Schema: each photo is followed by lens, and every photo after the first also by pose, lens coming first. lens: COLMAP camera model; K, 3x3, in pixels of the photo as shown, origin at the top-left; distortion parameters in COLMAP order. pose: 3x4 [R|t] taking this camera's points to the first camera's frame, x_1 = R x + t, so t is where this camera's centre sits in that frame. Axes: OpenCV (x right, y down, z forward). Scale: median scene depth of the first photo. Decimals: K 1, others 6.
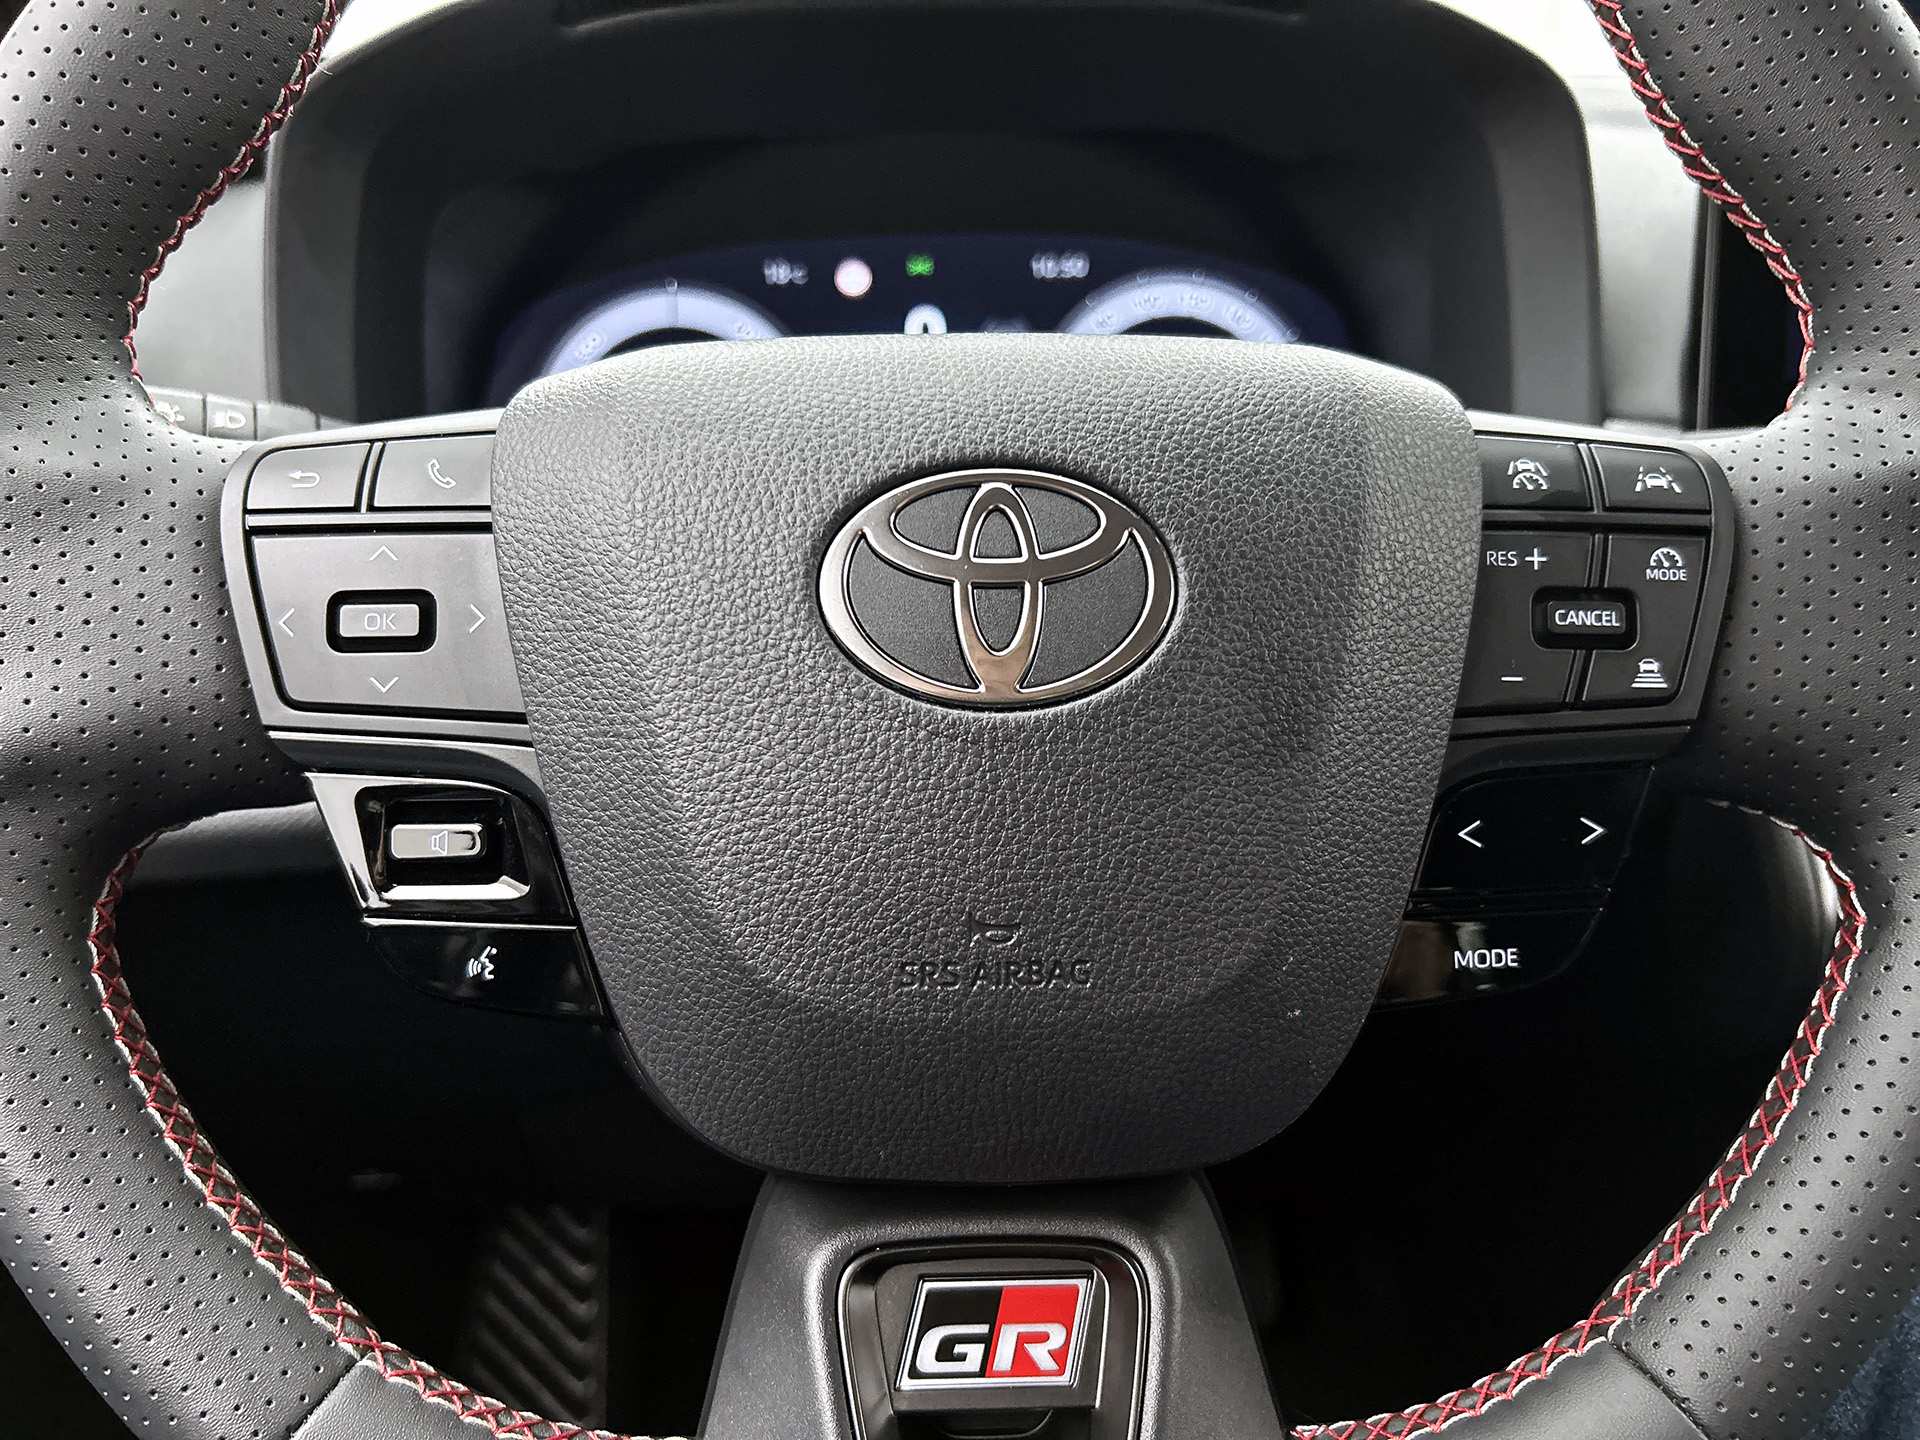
lens RADIAL K [[1434.5, 0, 960.0], [0, 1434.5, 720.0], [0, 0, 1]] dist [0.047987, -0.080498]
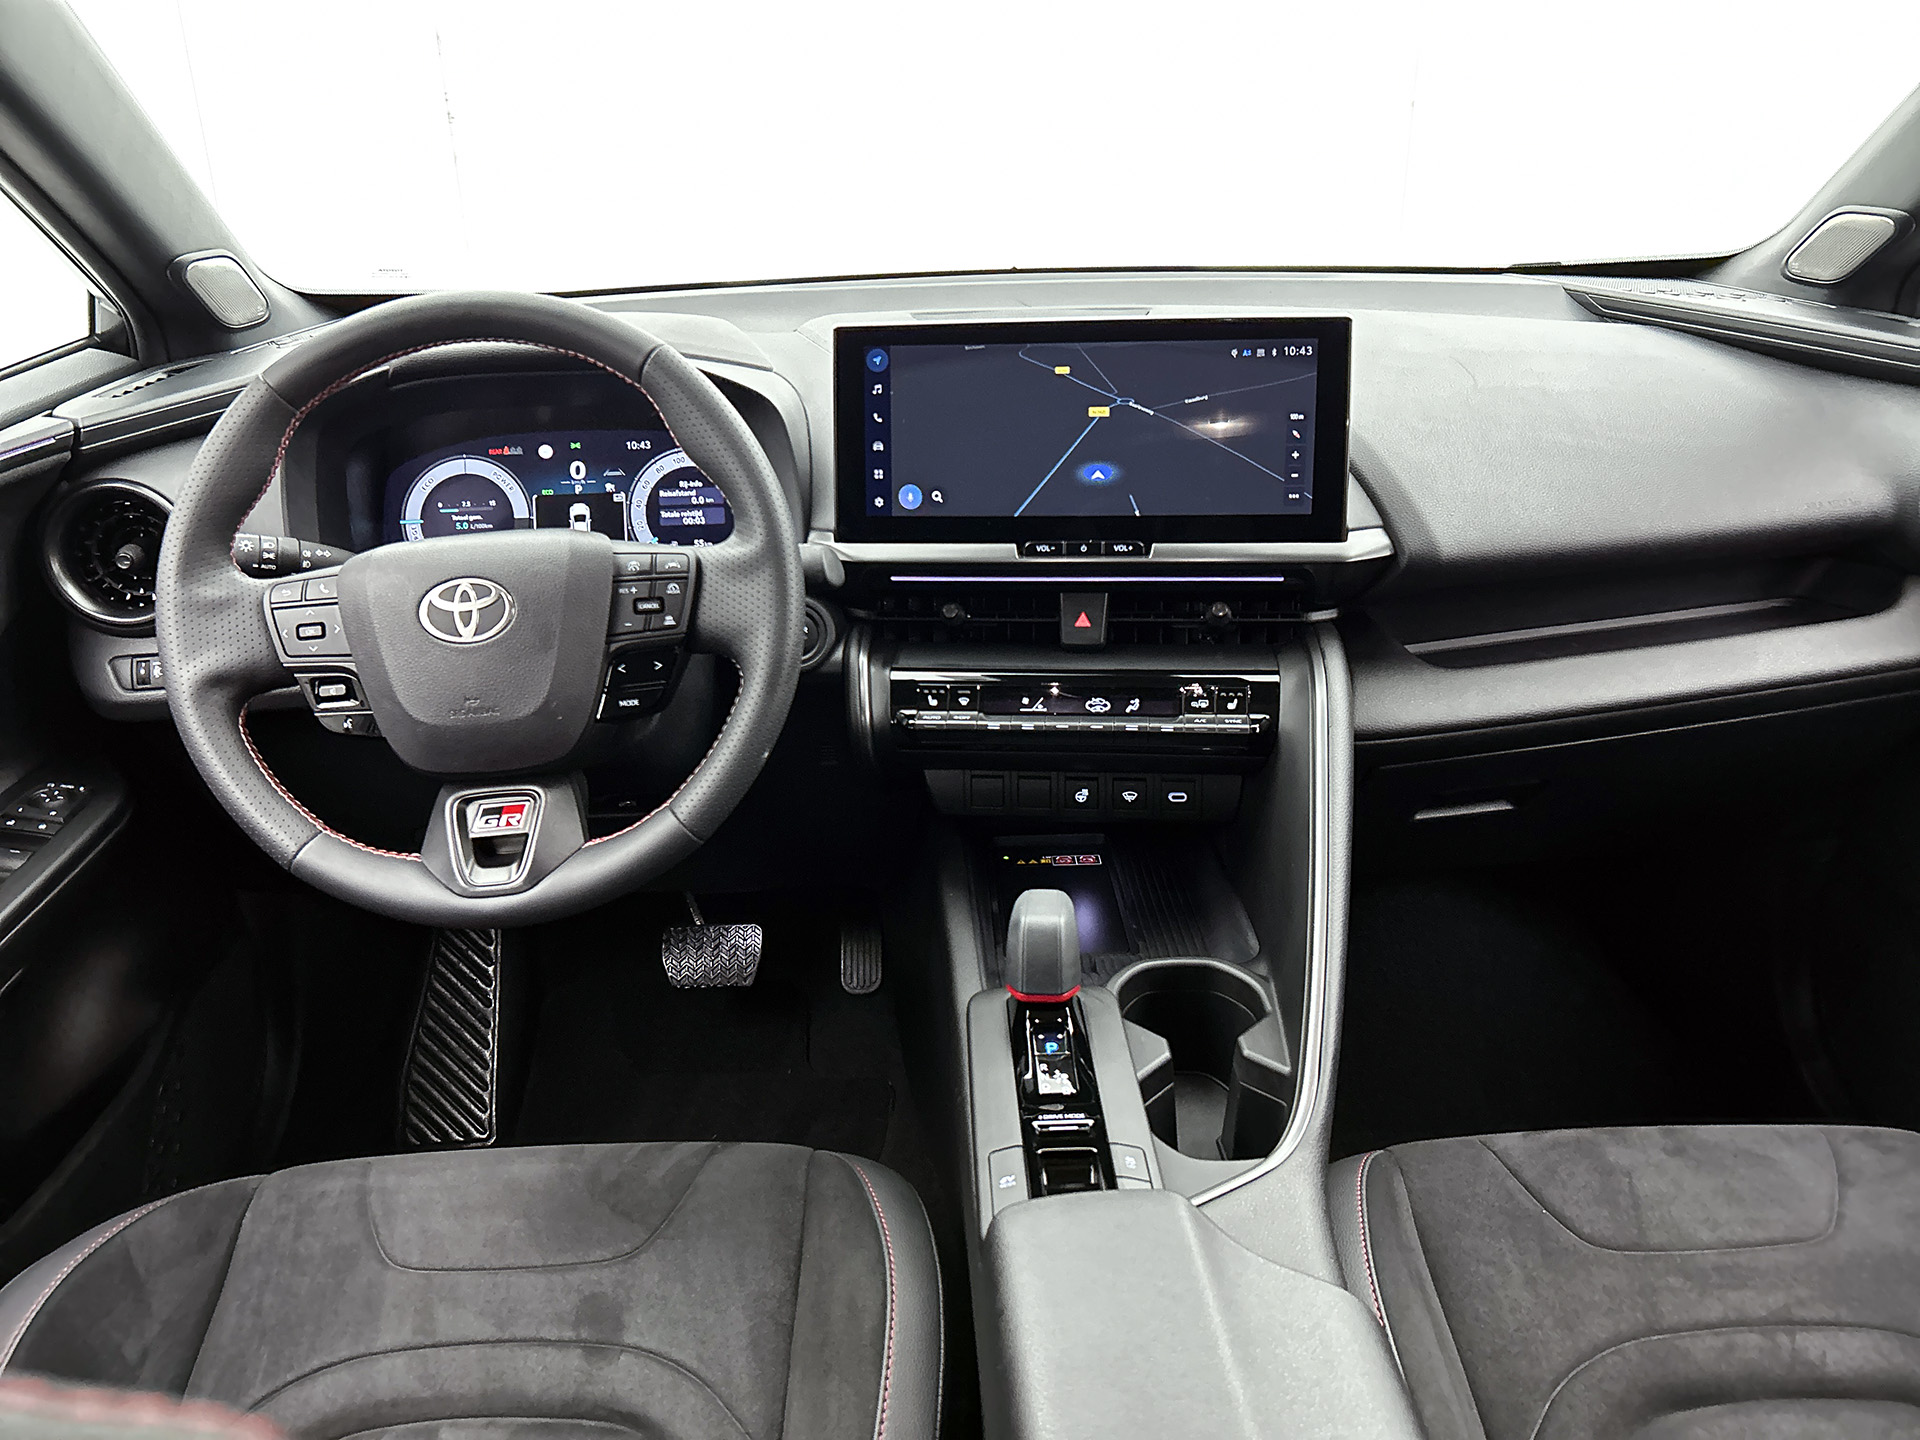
lens RADIAL K [[1386.9, 0, 950.8], [0, 1386.9, 746.1], [0, 0, 1]] dist [0.102256, -0.132033]
pose [[0.996494, -0.072693, -0.041410, 1.351404], [0.074448, 0.996317, 0.042543, 0.191241], [0.038165, -0.045477, 0.998236, -2.530194]]
